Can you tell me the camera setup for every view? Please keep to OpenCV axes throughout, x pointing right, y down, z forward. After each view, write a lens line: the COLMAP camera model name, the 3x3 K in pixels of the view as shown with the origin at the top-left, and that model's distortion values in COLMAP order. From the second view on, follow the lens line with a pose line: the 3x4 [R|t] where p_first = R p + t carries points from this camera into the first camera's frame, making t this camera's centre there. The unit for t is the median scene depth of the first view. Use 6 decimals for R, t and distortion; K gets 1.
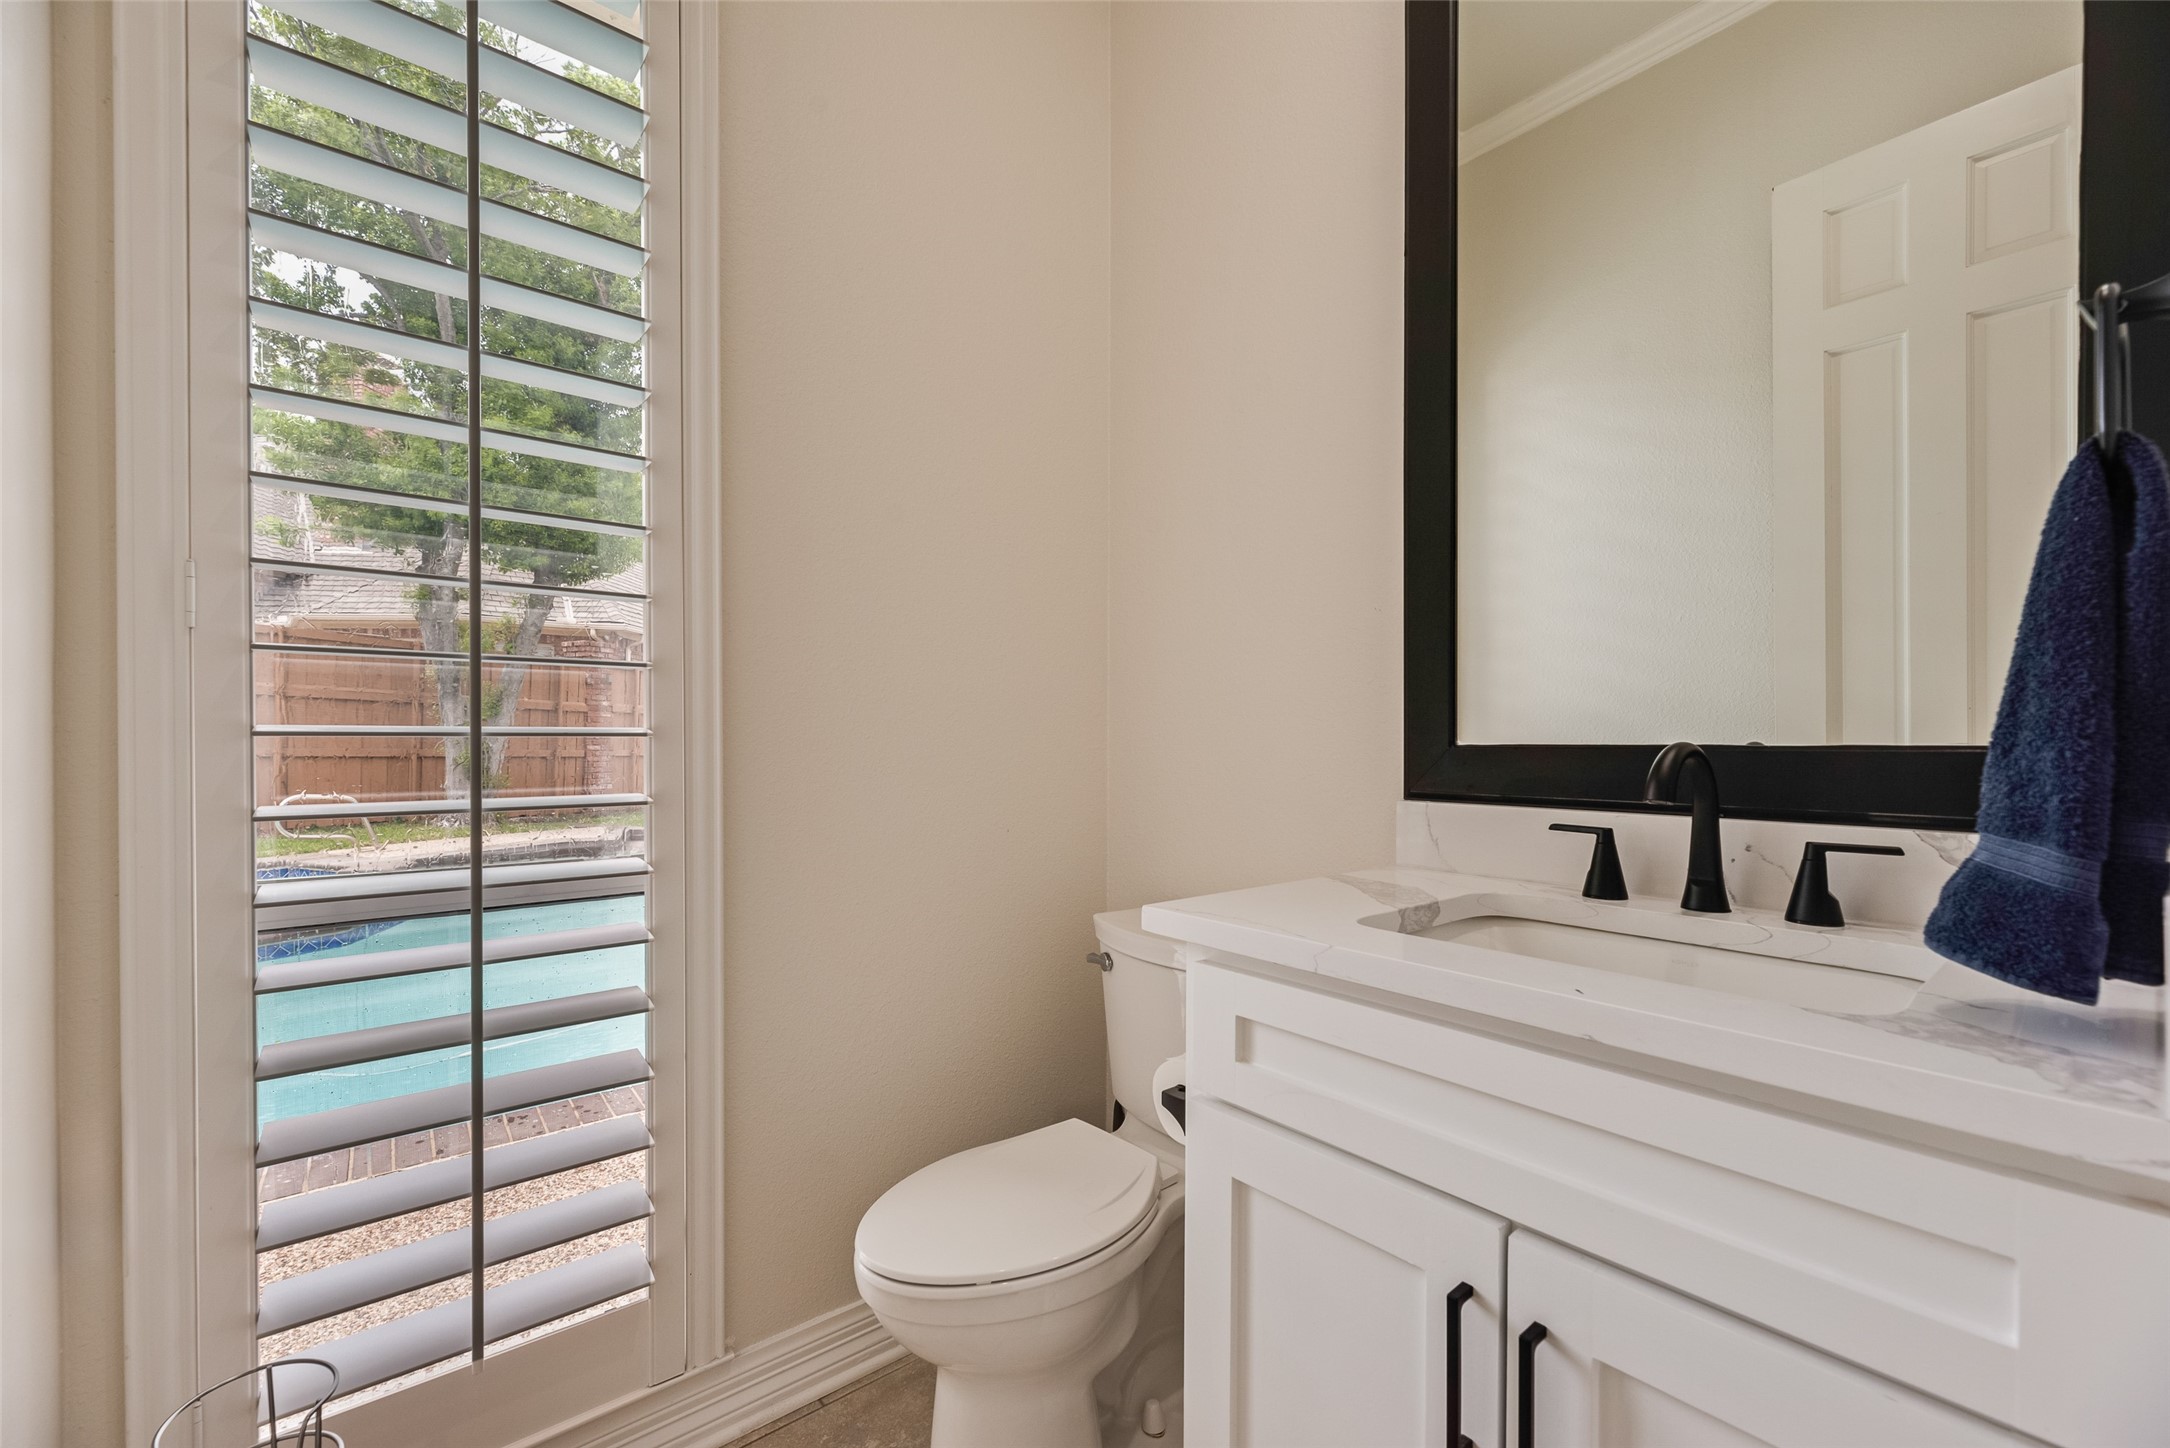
lens RADIAL K [[873.2, 0, 1088.4], [0, 873.2, 720.9], [0, 0, 1]] dist [0.002302, -0.000082]
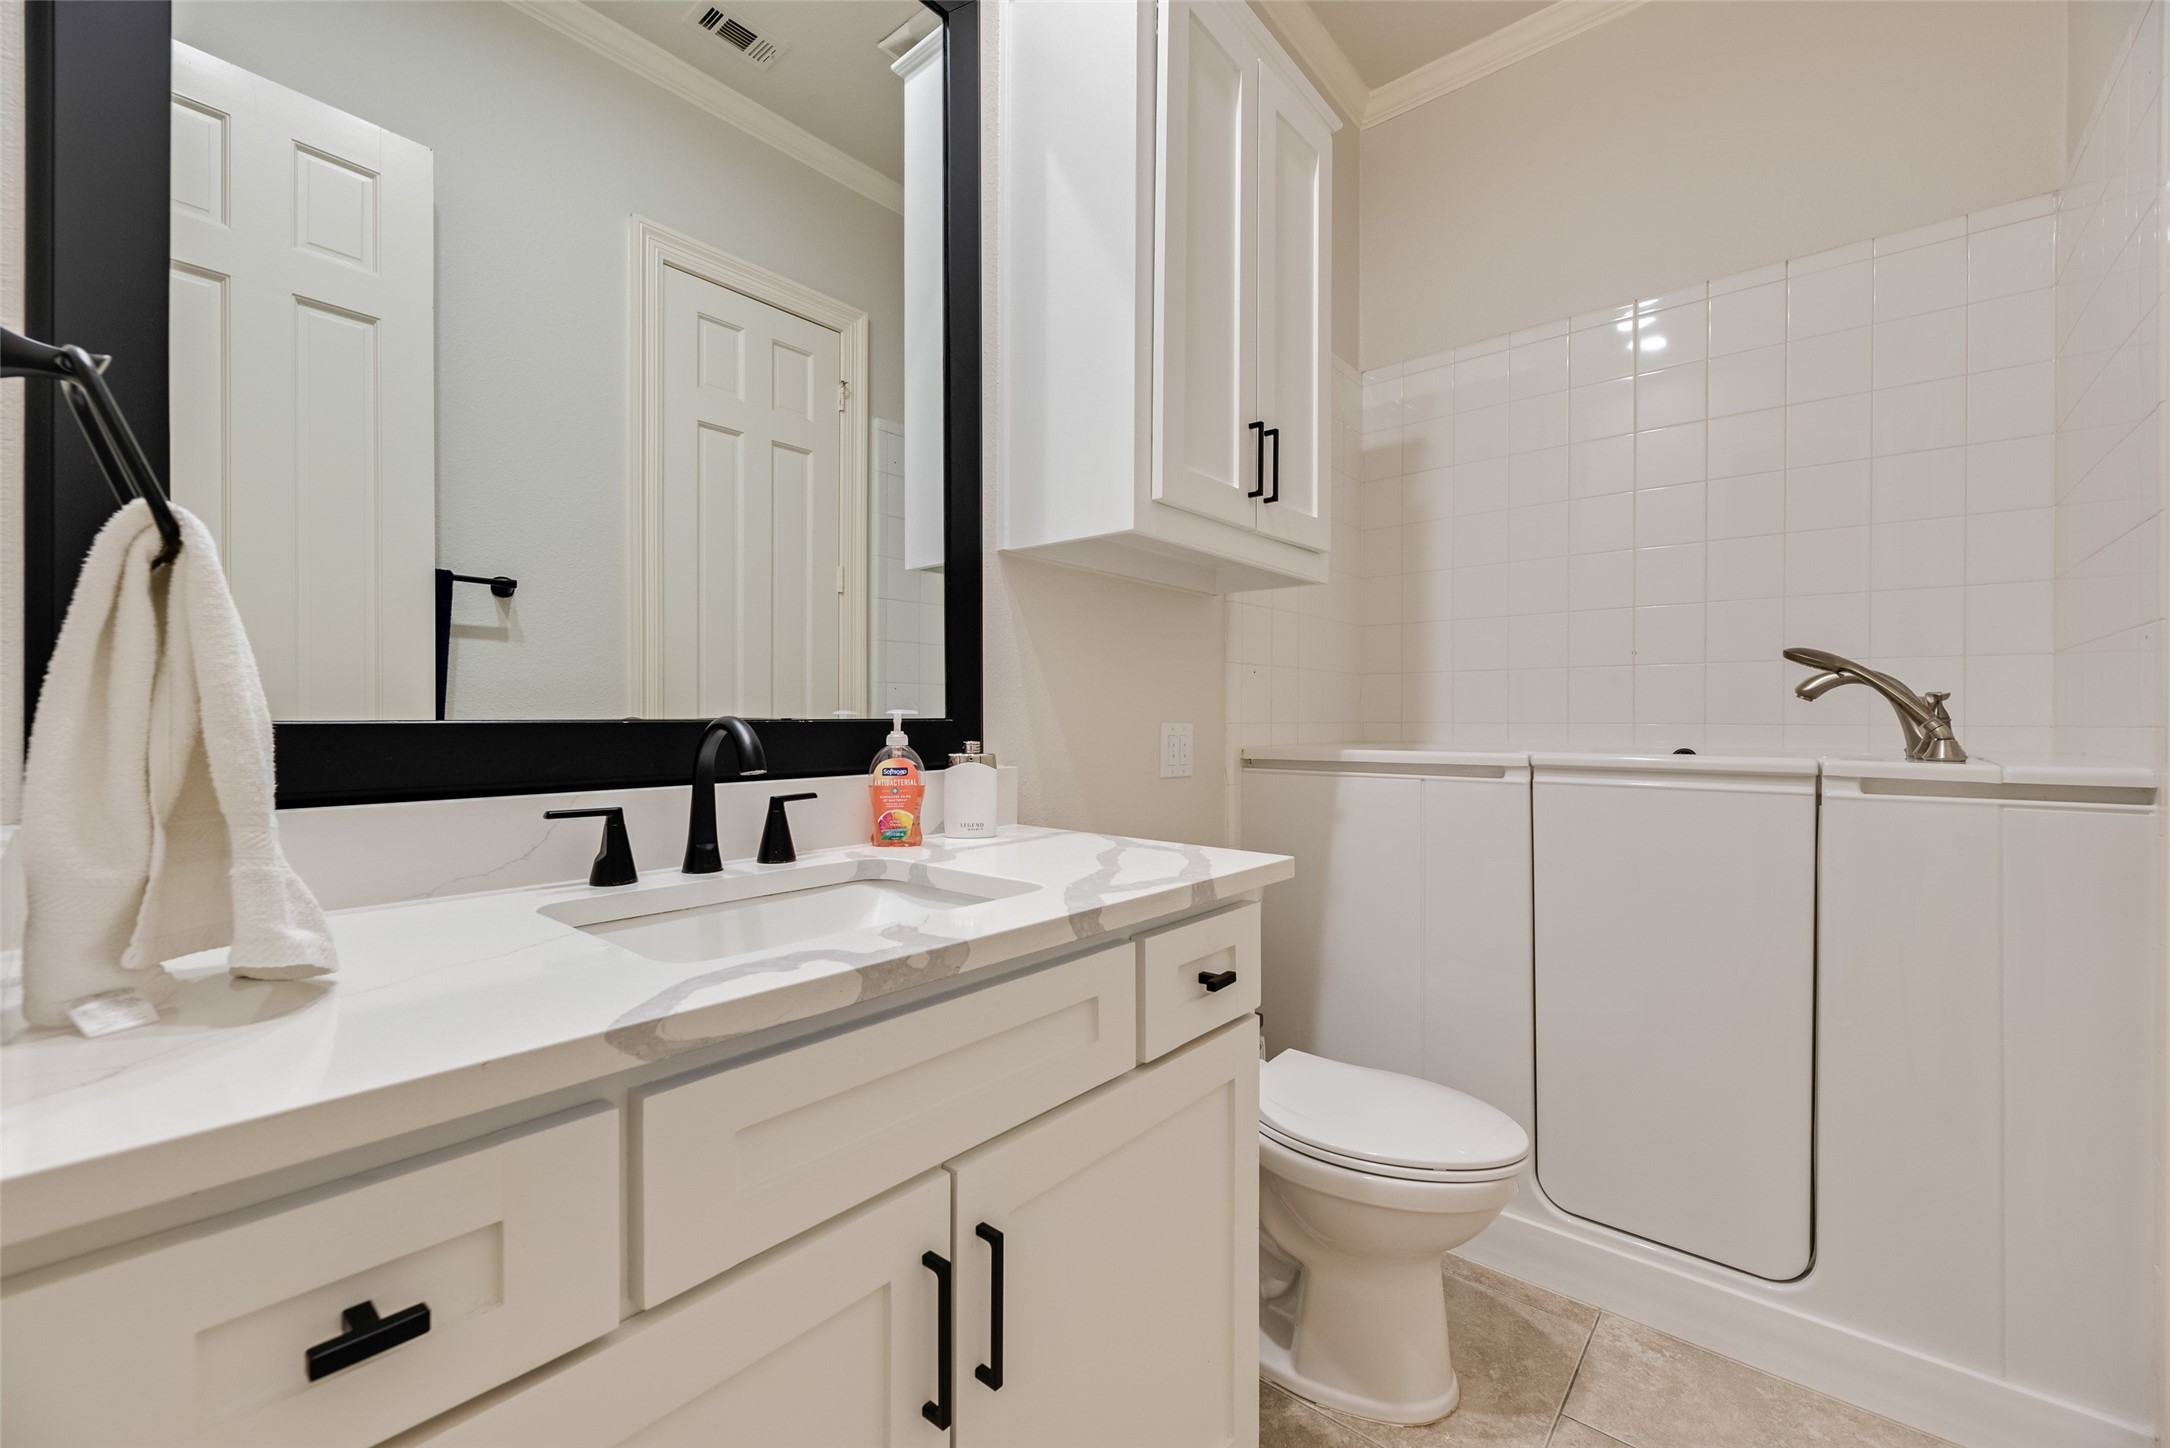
lens RADIAL K [[873.2, 0, 1088.4], [0, 873.2, 720.9], [0, 0, 1]] dist [0.002302, -0.000082]
pose [[-0.178138, 0.000706, 0.984005, -0.441021], [-0.021671, 0.999754, -0.004640, 0.023088], [-0.983767, -0.022151, -0.178079, 0.695224]]
